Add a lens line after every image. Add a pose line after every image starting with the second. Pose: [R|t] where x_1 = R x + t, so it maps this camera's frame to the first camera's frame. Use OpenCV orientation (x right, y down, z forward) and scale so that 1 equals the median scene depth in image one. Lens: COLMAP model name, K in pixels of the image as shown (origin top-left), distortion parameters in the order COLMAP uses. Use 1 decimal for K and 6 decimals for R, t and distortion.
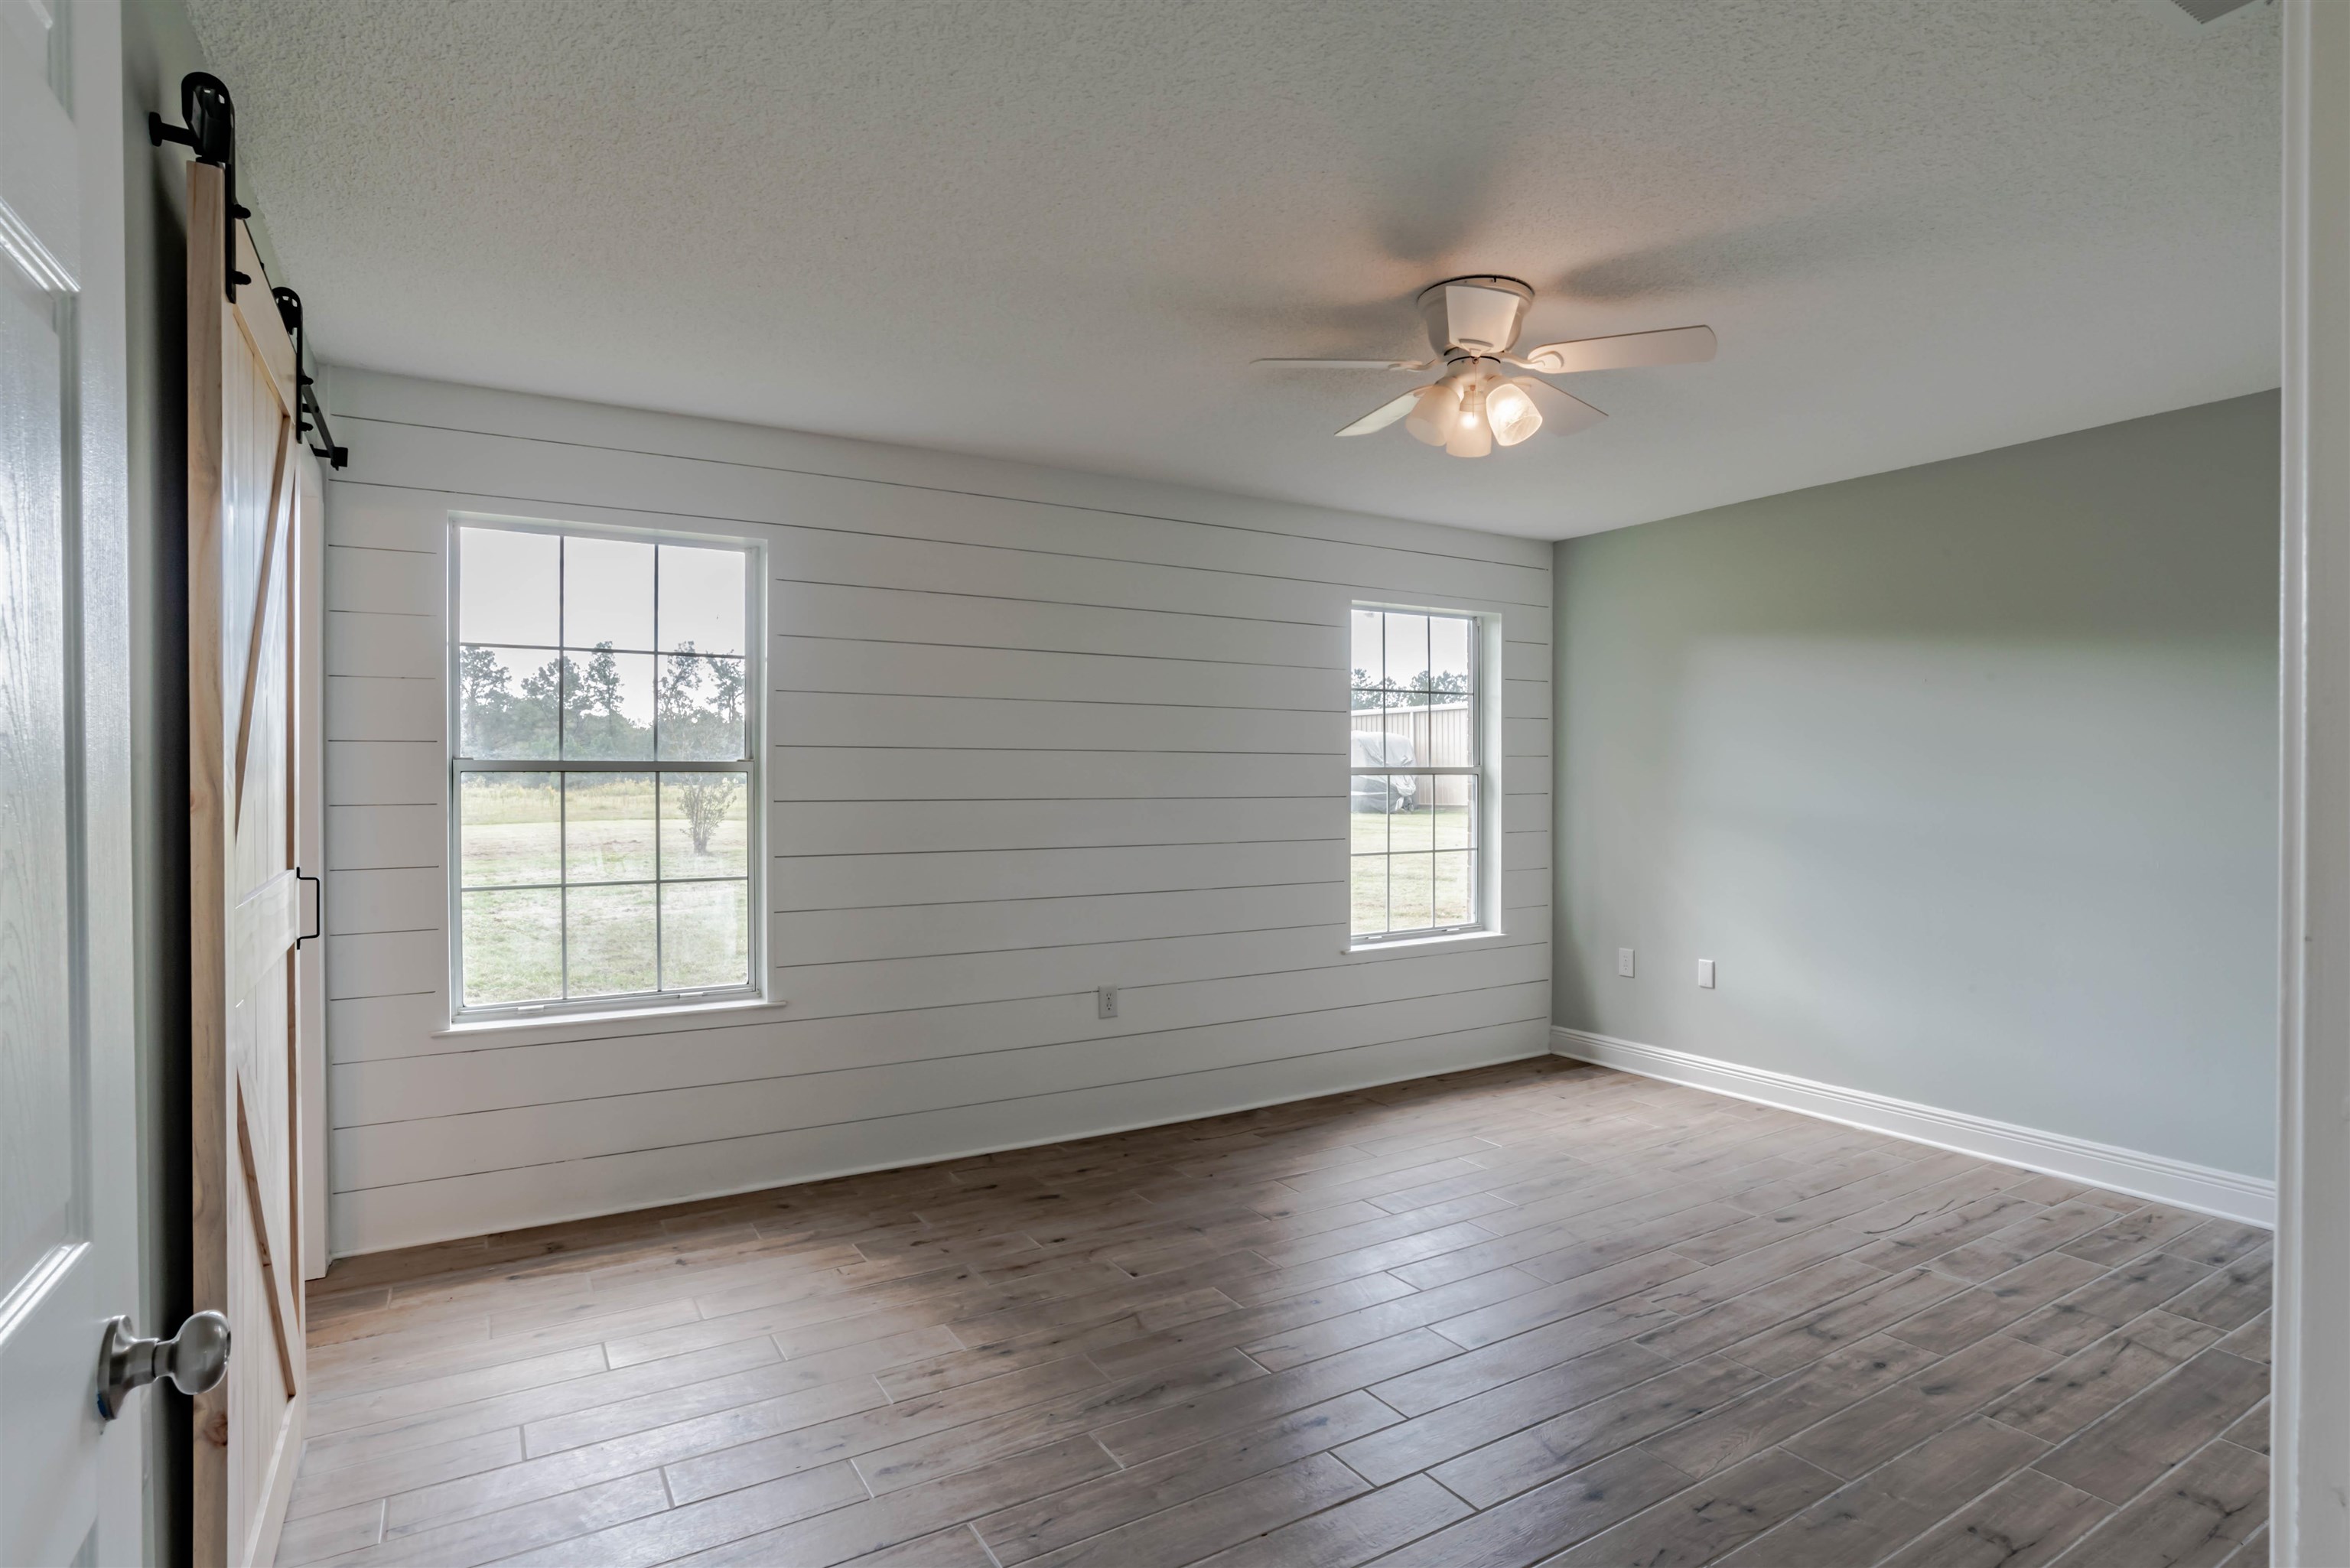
lens RADIAL K [[1194.4, 0, 1182.6], [0, 1194.4, 784.7], [0, 0, 1]] dist [-0.041210, 0.012115]
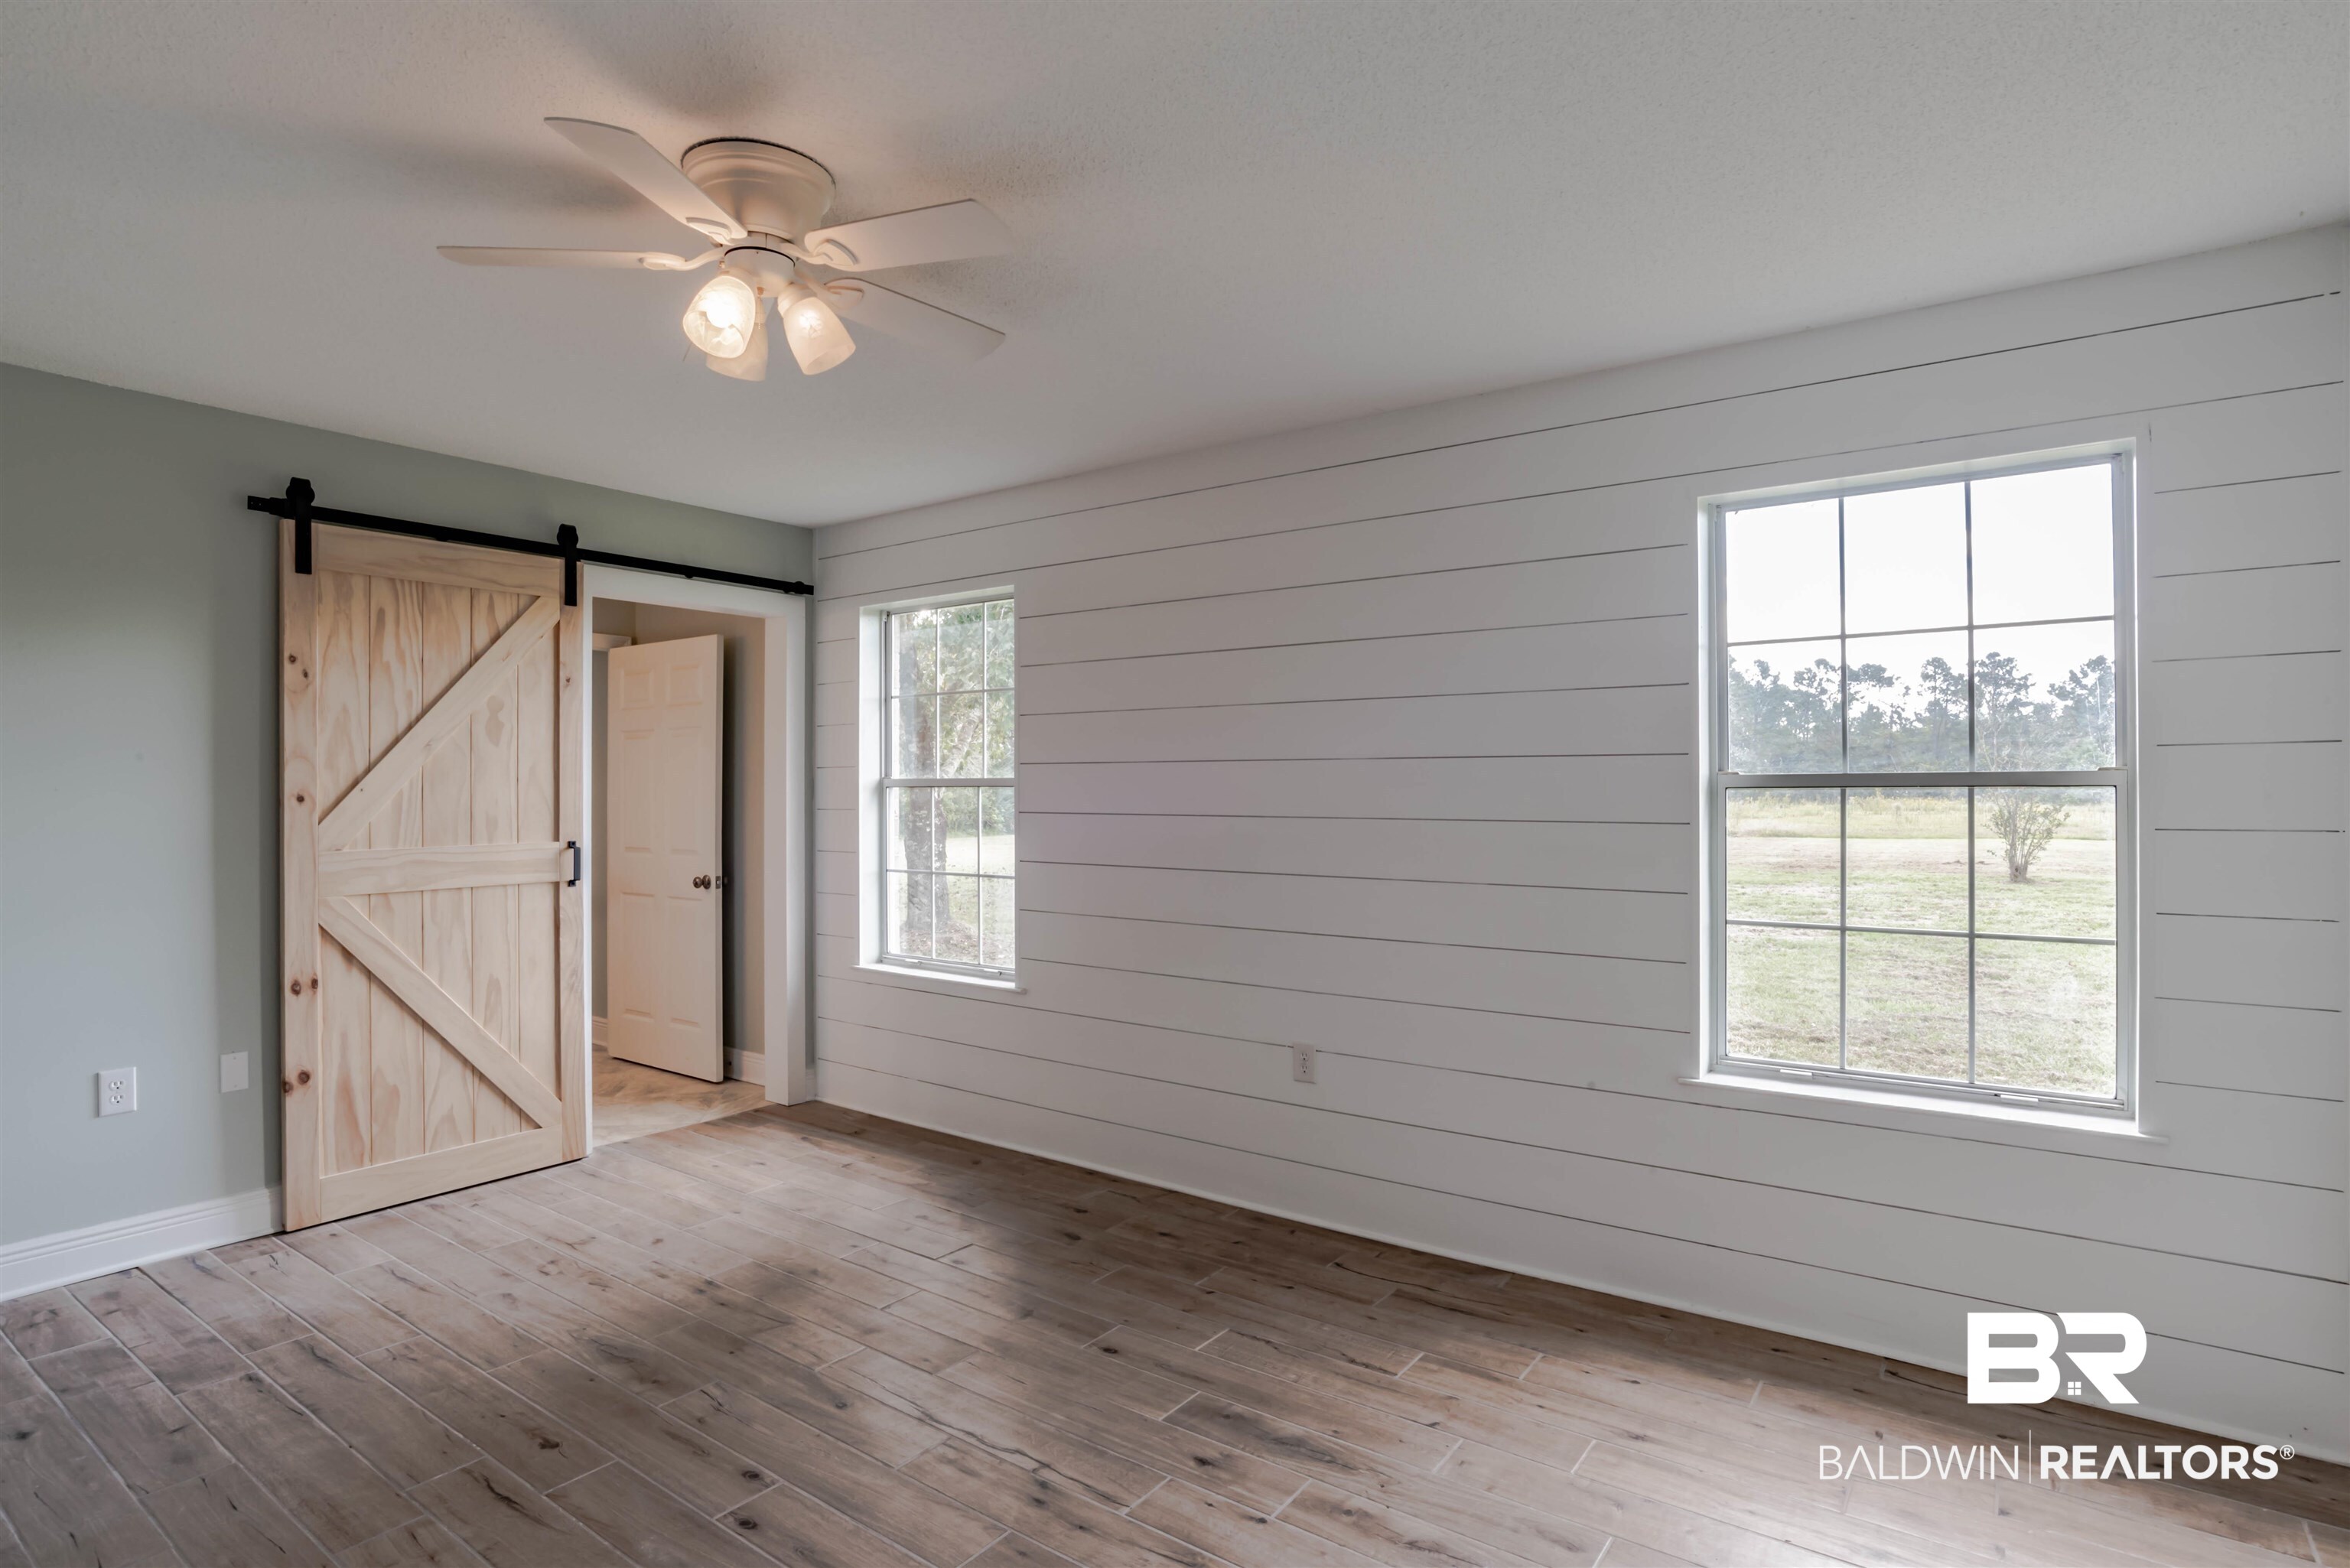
lens RADIAL K [[1194.4, 0, 1181.4], [0, 1194.4, 782.6], [0, 0, 1]] dist [-0.041210, 0.012115]
pose [[0.388580, -0.006602, -0.921391, 0.648405], [-0.005504, 0.999940, -0.009486, -0.003904], [0.921399, 0.008758, 0.388520, 0.582395]]
